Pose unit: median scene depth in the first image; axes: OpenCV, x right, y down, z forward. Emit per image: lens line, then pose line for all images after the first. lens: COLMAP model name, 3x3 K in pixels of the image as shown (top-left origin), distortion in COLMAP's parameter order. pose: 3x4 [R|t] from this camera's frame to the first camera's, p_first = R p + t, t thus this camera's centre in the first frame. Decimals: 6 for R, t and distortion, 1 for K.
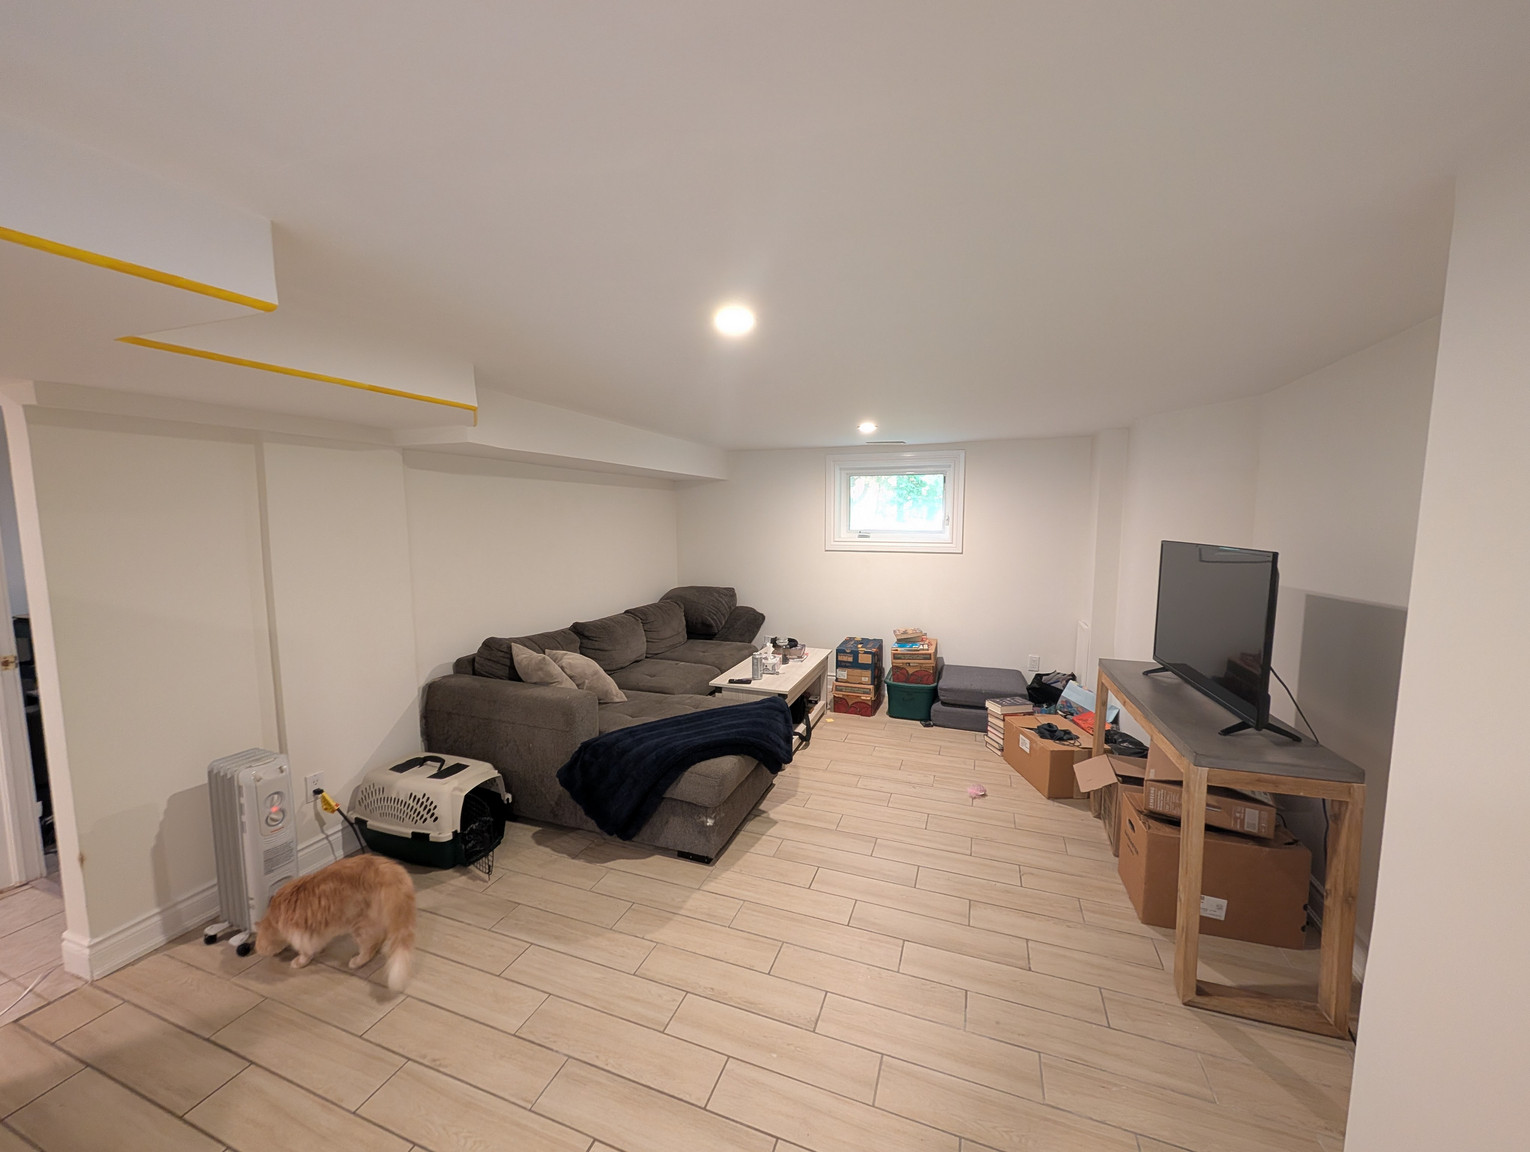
lens RADIAL K [[578.5, 0, 769.7], [0, 578.5, 572.8], [0, 0, 1]] dist [0.002675, -0.000039]
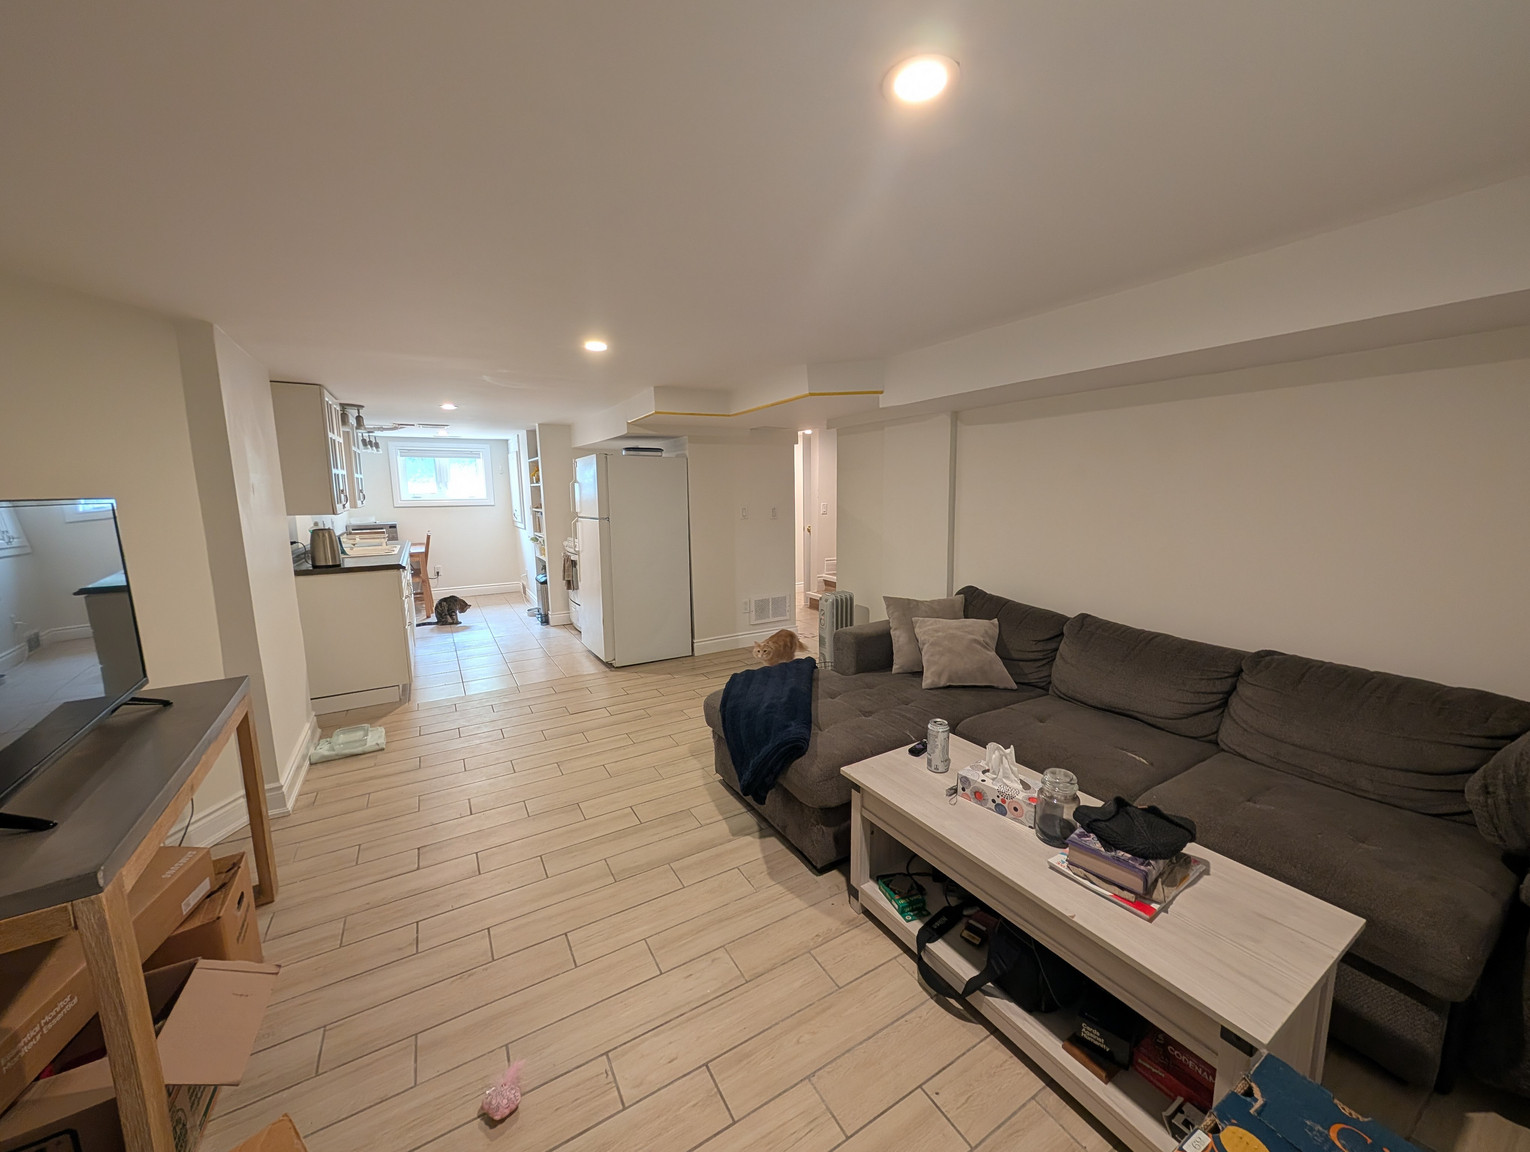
lens RADIAL K [[578.5, 0, 772.4], [0, 578.5, 563.9], [0, 0, 1]] dist [0.002675, -0.000039]
pose [[-0.629932, 0.106019, -0.769380, 0.645426], [-0.067566, 0.979402, 0.190279, -0.124133], [0.773706, 0.171846, -0.609794, 1.666984]]
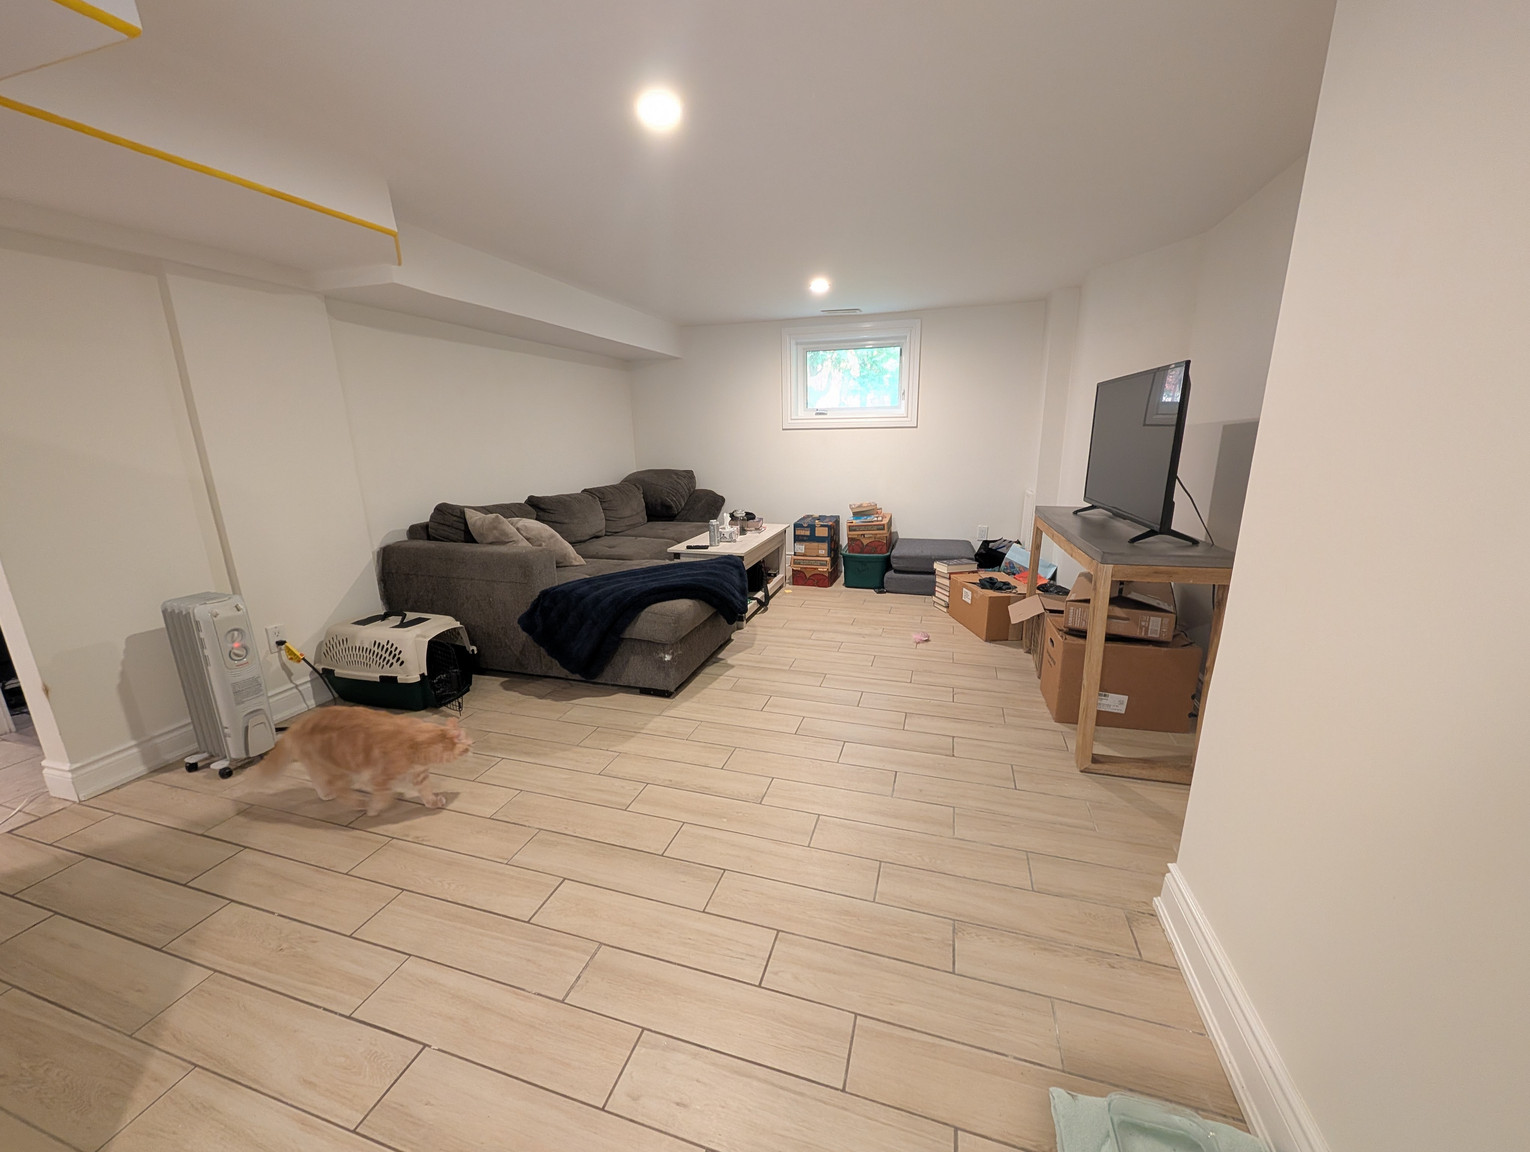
lens RADIAL K [[578.5, 0, 769.4], [0, 578.5, 571.7], [0, 0, 1]] dist [0.002675, -0.000039]
pose [[0.998455, -0.027662, 0.048201, 0.035022], [0.020632, 0.989840, 0.140681, 0.123596], [-0.051603, -0.139469, 0.988881, -0.037869]]
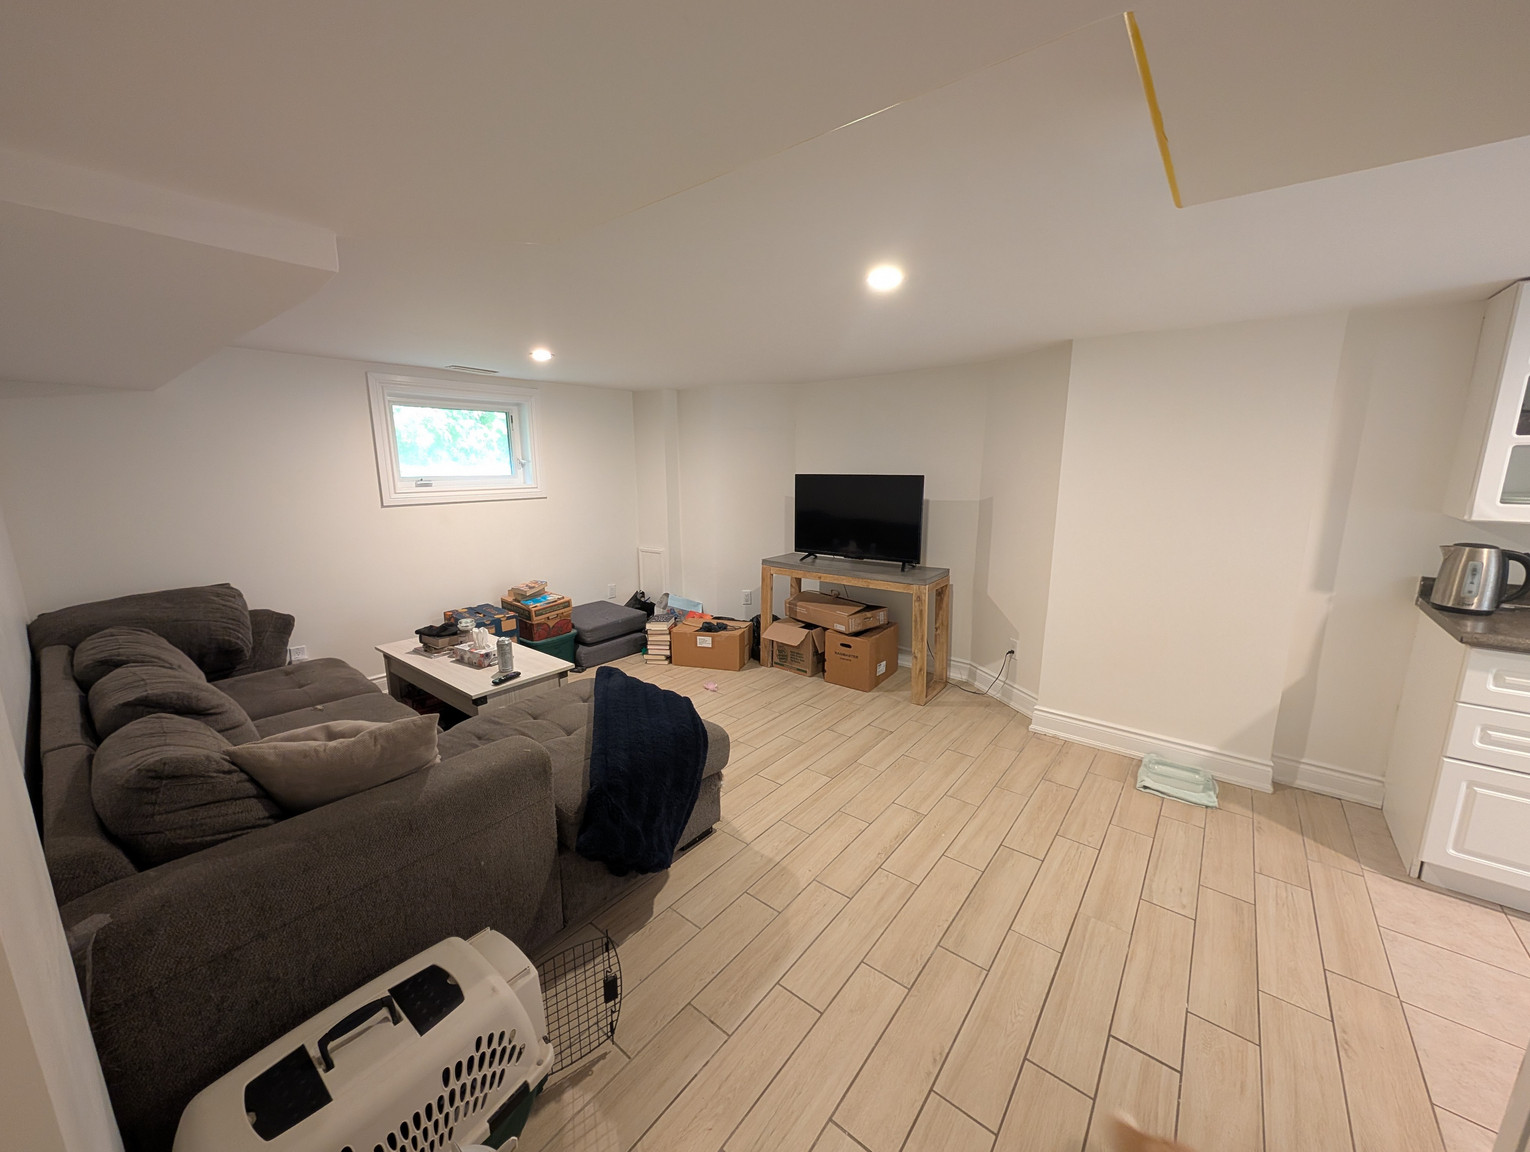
lens RADIAL K [[578.5, 0, 775.0], [0, 578.5, 570.4], [0, 0, 1]] dist [0.002675, -0.000039]
pose [[0.316440, -0.177258, 0.931904, -0.861900], [0.097065, 0.983281, 0.154071, -0.046950], [-0.943633, 0.041701, 0.328355, 0.573281]]
